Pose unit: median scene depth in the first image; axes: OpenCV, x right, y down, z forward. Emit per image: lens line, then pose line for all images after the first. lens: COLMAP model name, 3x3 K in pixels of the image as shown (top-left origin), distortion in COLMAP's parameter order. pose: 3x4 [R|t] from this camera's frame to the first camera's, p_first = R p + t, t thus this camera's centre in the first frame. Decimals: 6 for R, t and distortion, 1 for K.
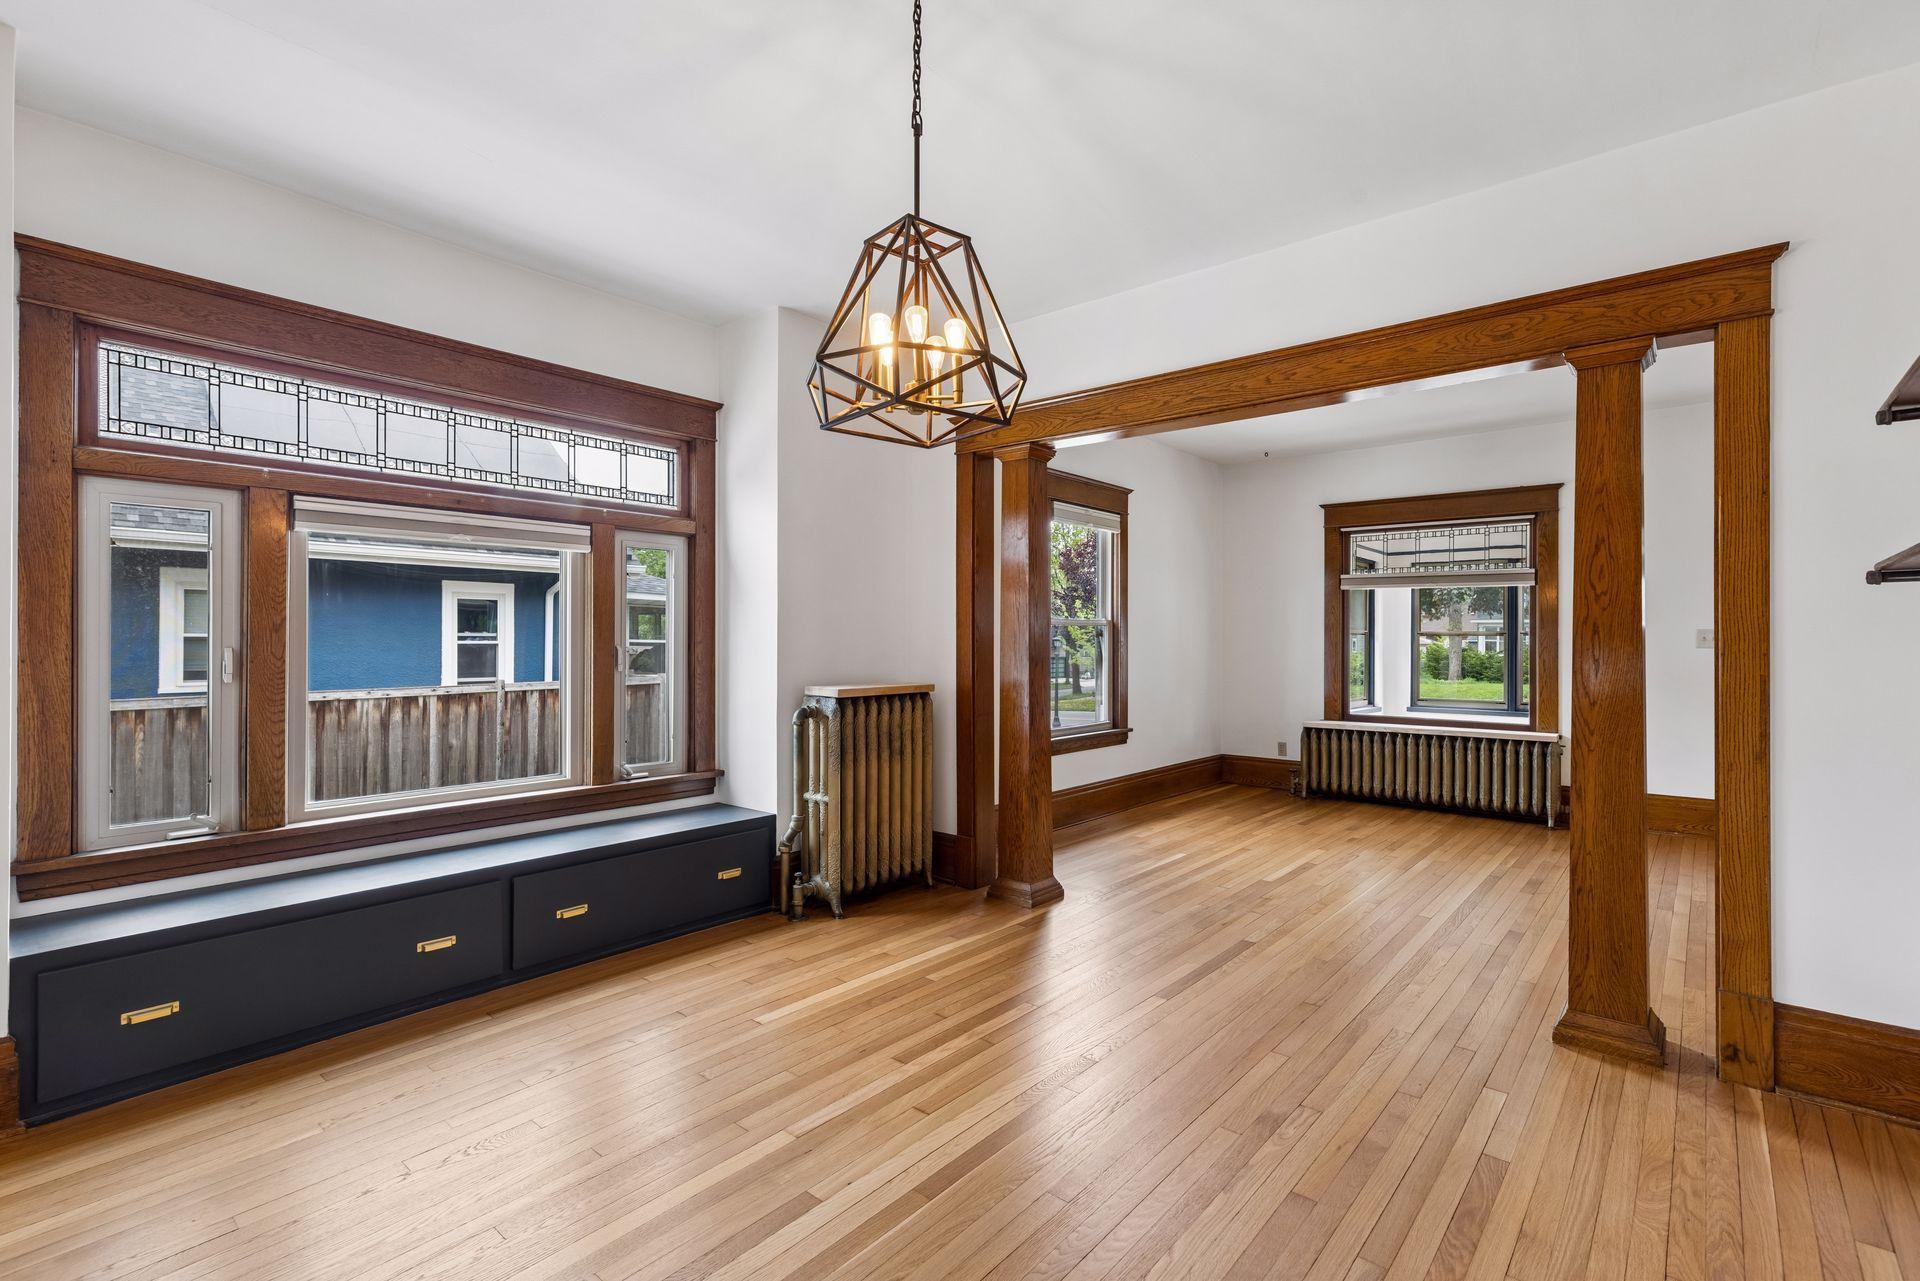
lens RADIAL K [[865.1, 0, 952.6], [0, 865.1, 631.5], [0, 0, 1]] dist [0.002257, 0.000645]
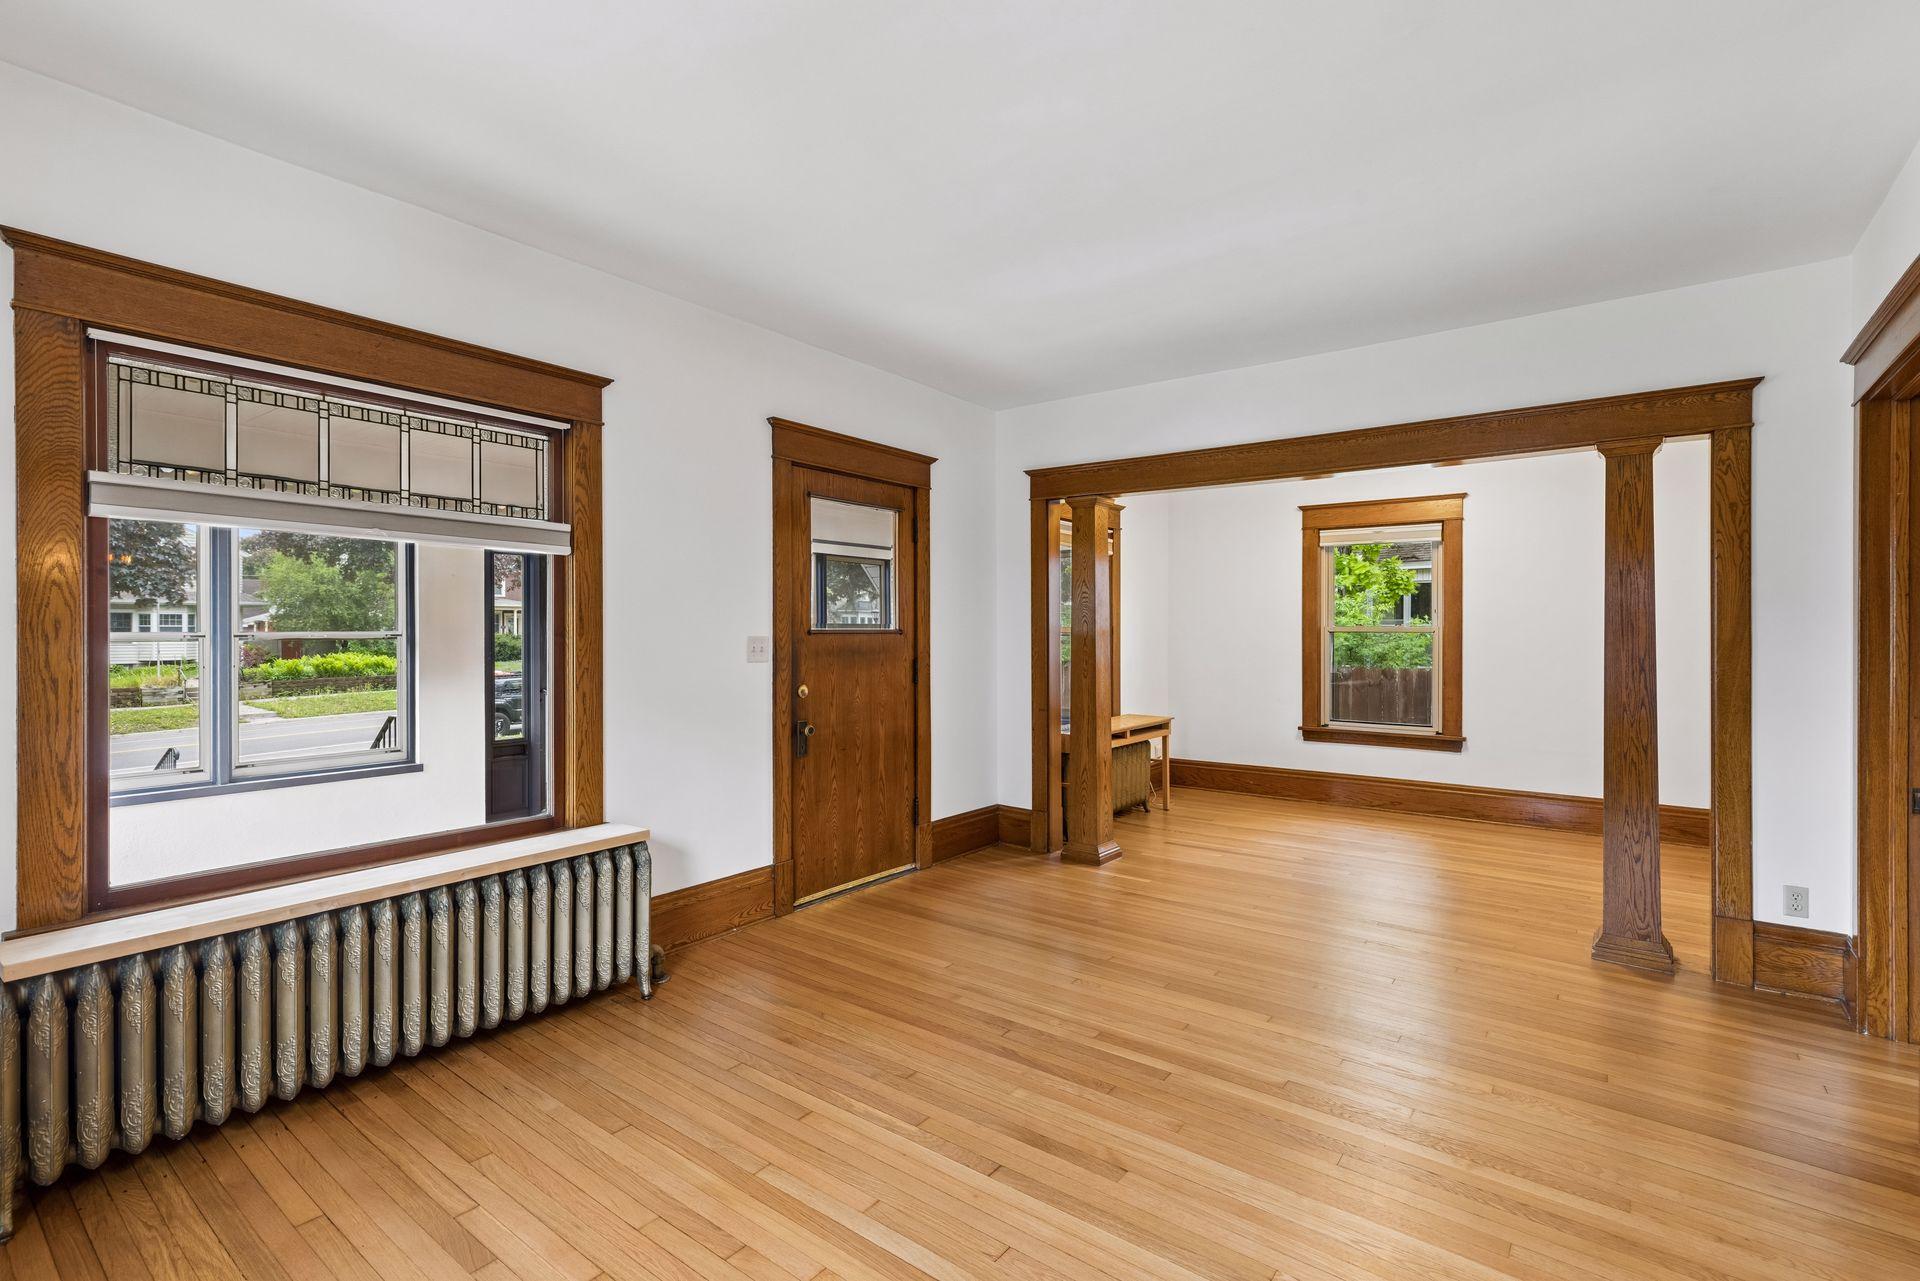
lens RADIAL K [[865.1, 0, 949.8], [0, 865.1, 639.6], [0, 0, 1]] dist [0.002257, 0.000645]
pose [[-0.036670, -0.015629, 0.999205, 0.144138], [-0.013349, 0.999796, 0.015148, -0.017670], [-0.999238, -0.012783, -0.036872, 1.137841]]
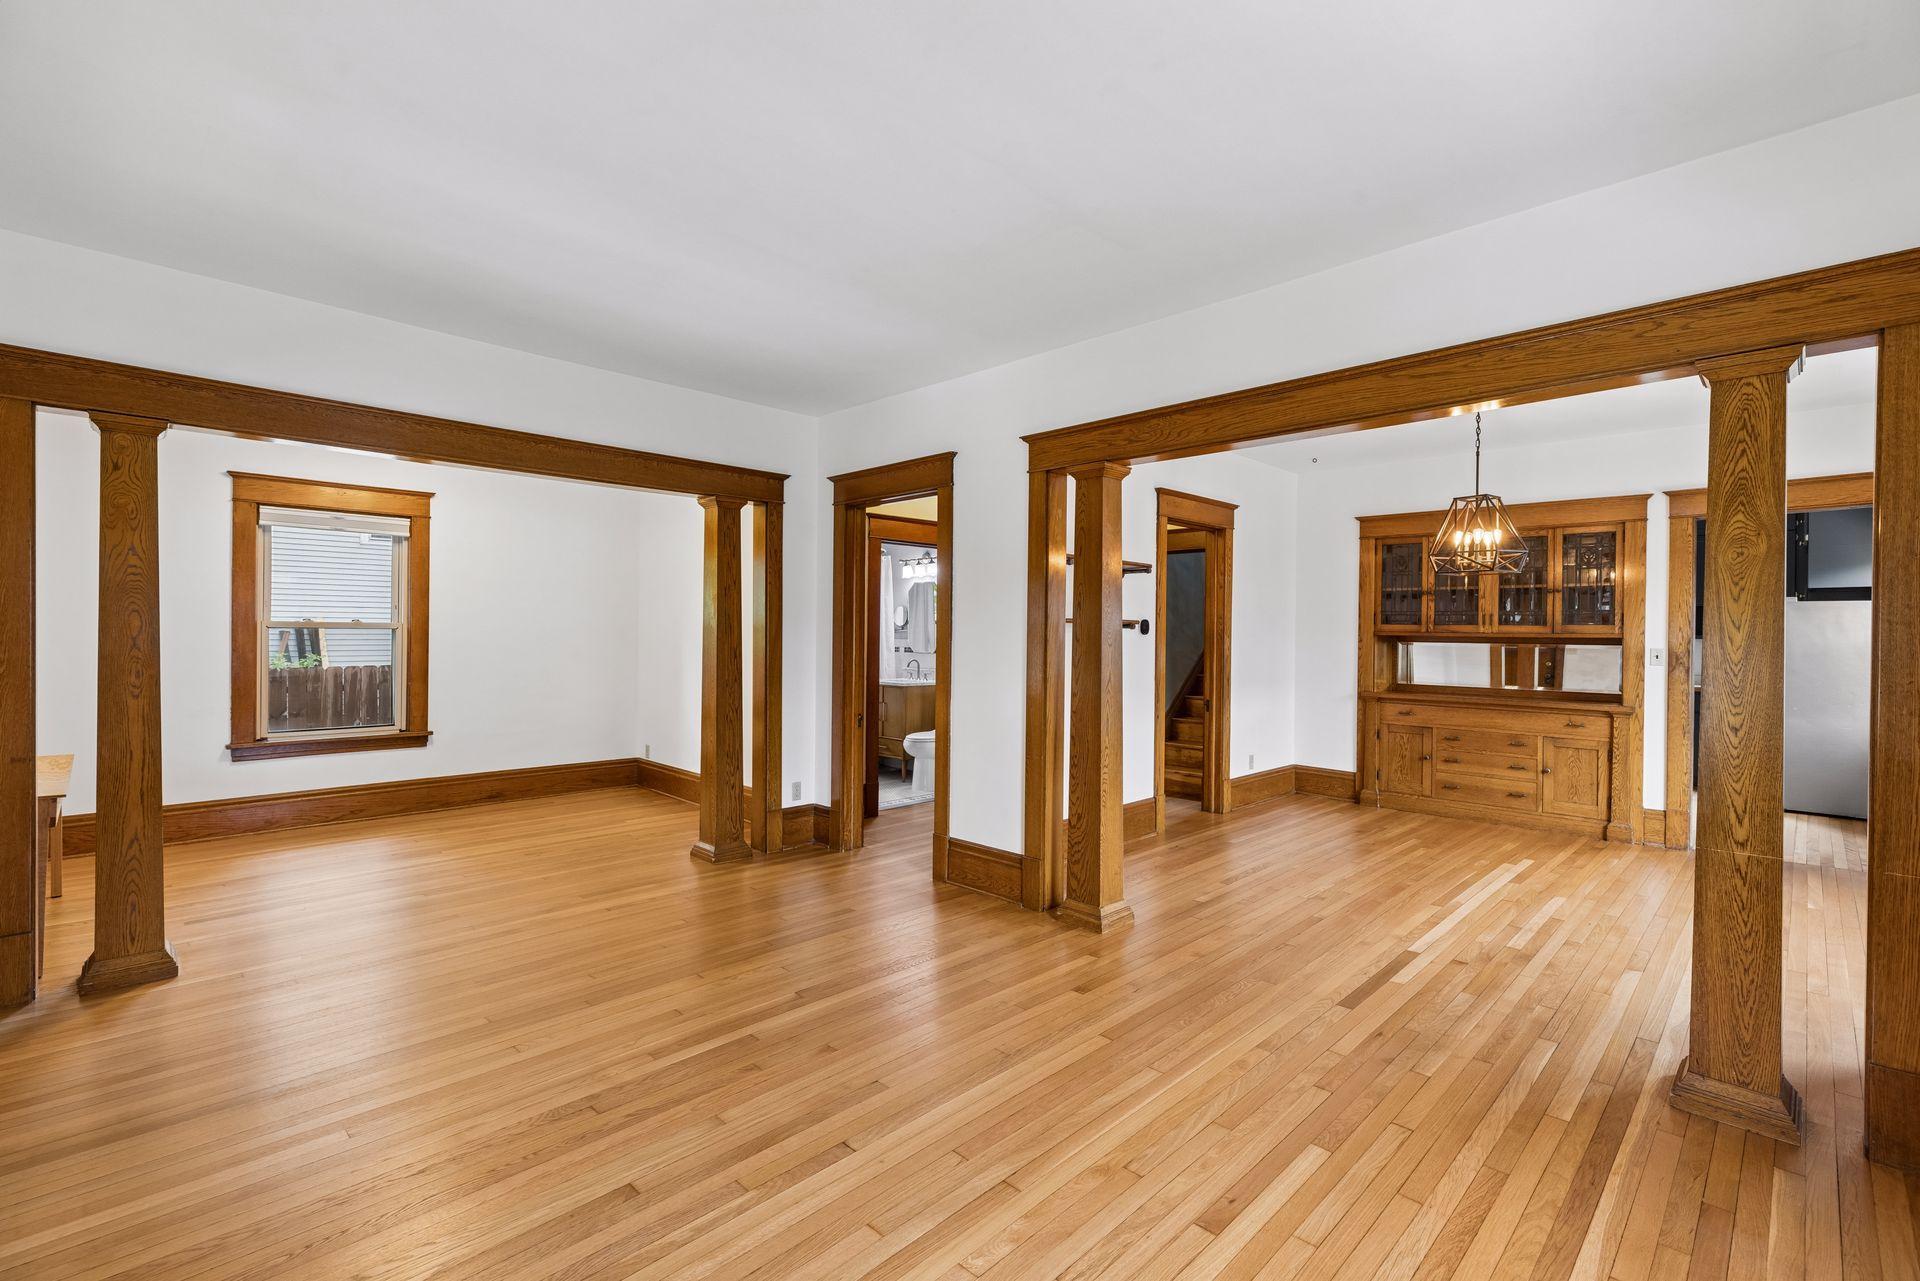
lens RADIAL K [[865.1, 0, 943.0], [0, 865.1, 634.8], [0, 0, 1]] dist [0.002257, 0.000645]
pose [[-0.995714, -0.013384, 0.091509, 0.575596], [-0.014101, 0.999875, -0.007194, -0.010189], [-0.091402, -0.008454, -0.995778, 1.654806]]
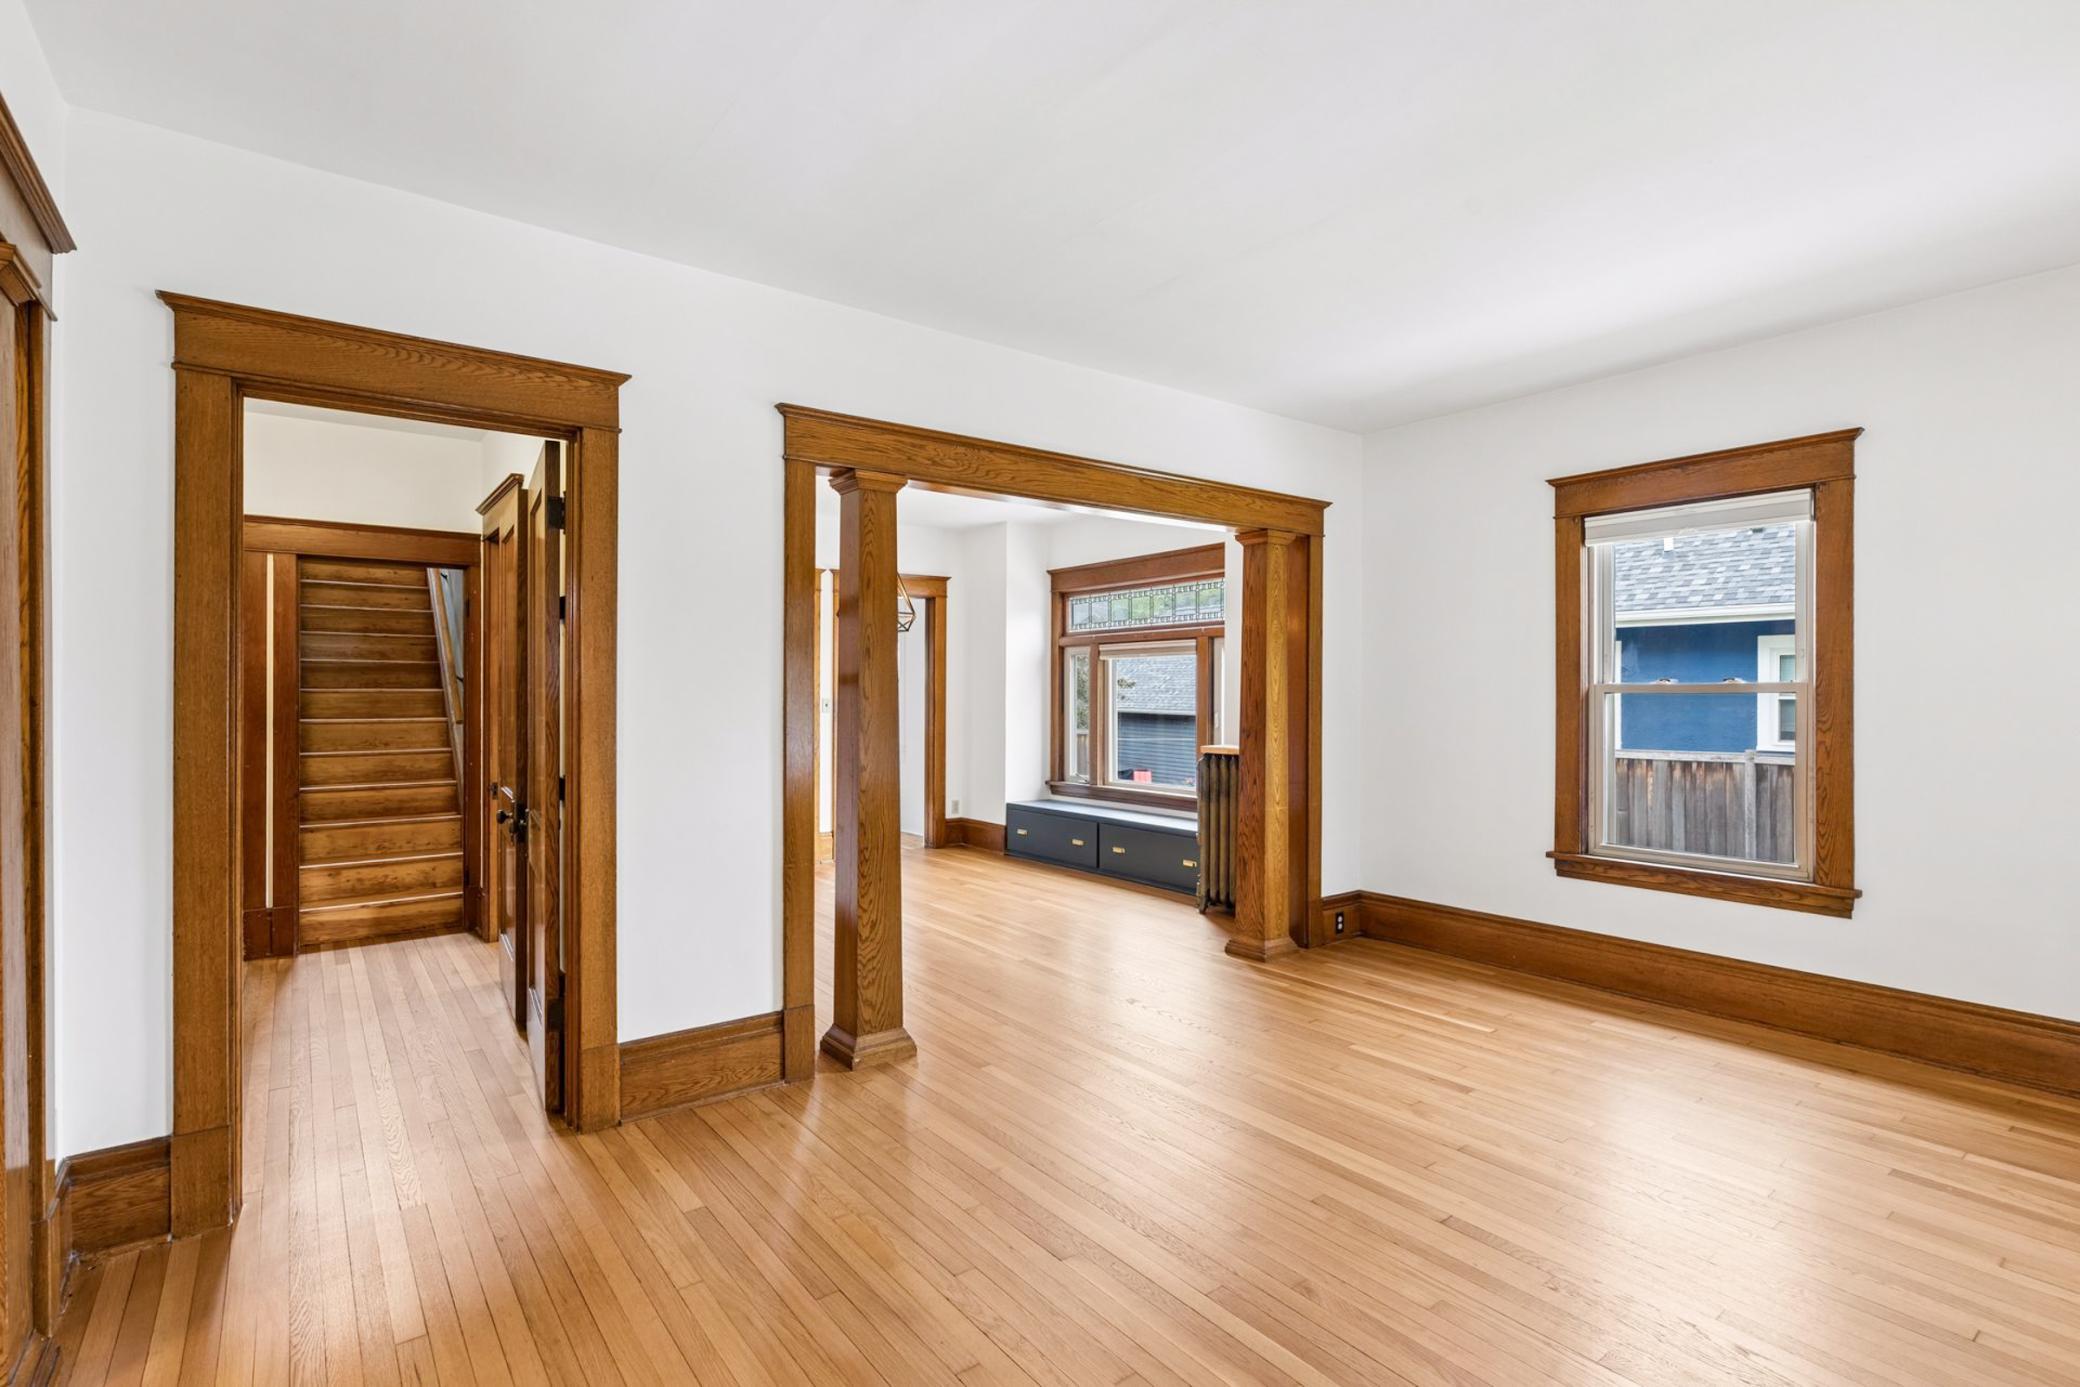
lens RADIAL K [[985.6, 0, 1050.4], [0, 985.6, 695.5], [0, 0, 1]] dist [-0.016715, 0.000076]
pose [[-0.208891, -0.000261, -0.977939, 1.319809], [0.009604, 0.999951, -0.002319, -0.011885], [0.977892, -0.009877, -0.208878, 1.002262]]
